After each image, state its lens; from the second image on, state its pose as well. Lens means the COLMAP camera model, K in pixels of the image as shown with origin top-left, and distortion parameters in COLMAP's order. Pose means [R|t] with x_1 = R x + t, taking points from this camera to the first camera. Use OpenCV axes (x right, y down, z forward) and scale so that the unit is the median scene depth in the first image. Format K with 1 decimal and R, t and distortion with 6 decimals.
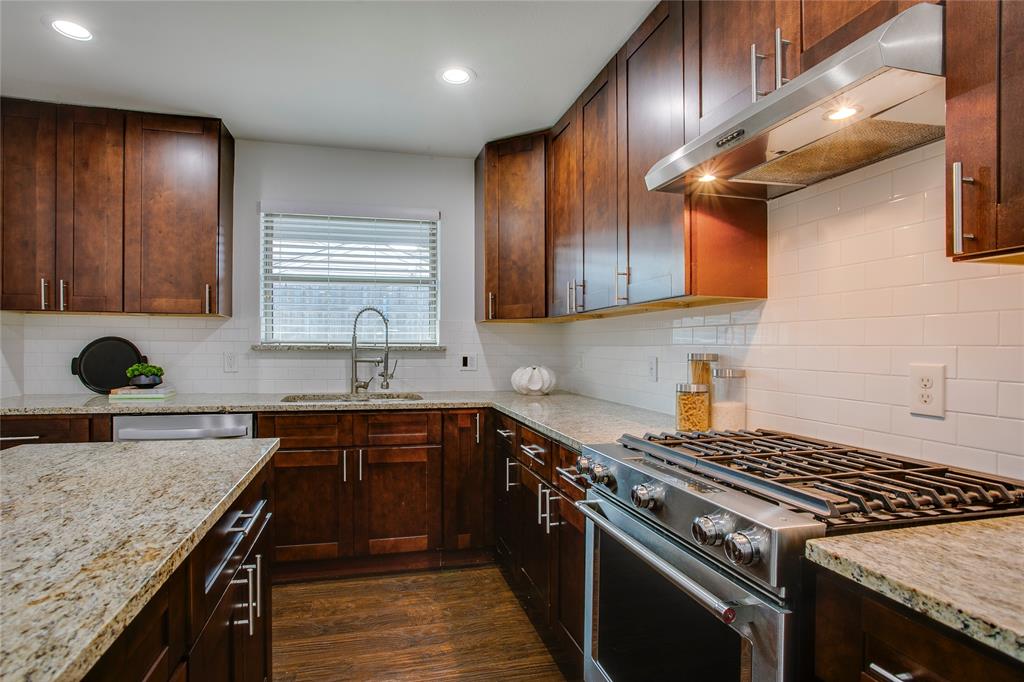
lens RADIAL K [[517.4, 0, 531.3], [0, 517.4, 347.4], [0, 0, 1]] dist [-0.044956, 0.021841]
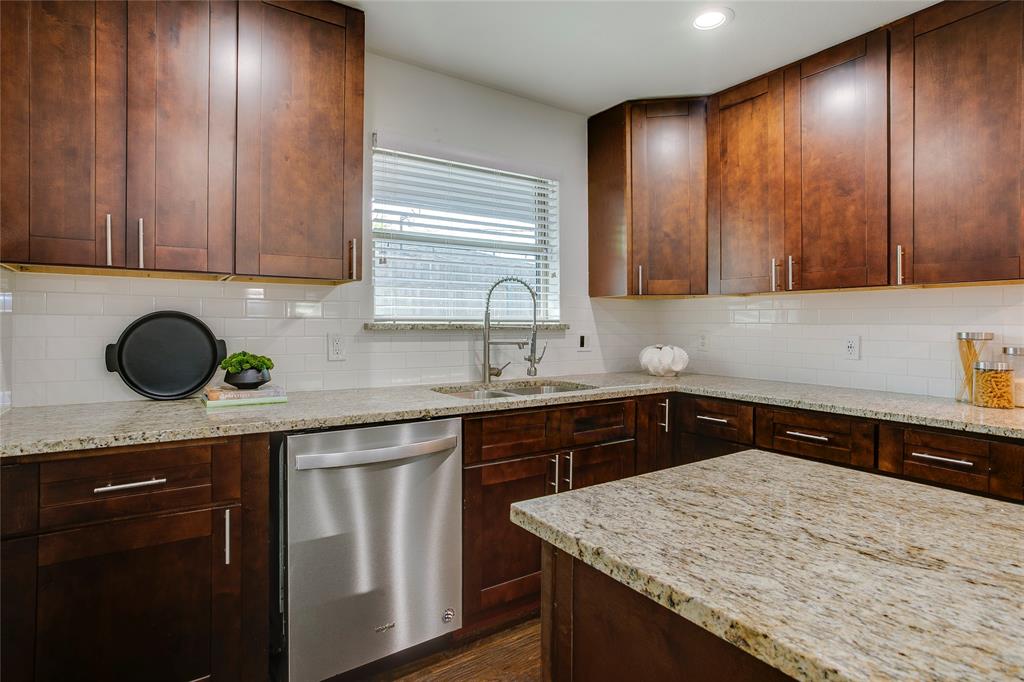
lens RADIAL K [[517.4, 0, 538.5], [0, 517.4, 322.8], [0, 0, 1]] dist [-0.044956, 0.021841]
pose [[0.937199, -0.000323, 0.348796, -0.601117], [0.000191, 1.000000, 0.000413, -0.006267], [-0.348796, -0.000321, 0.937198, 0.222485]]
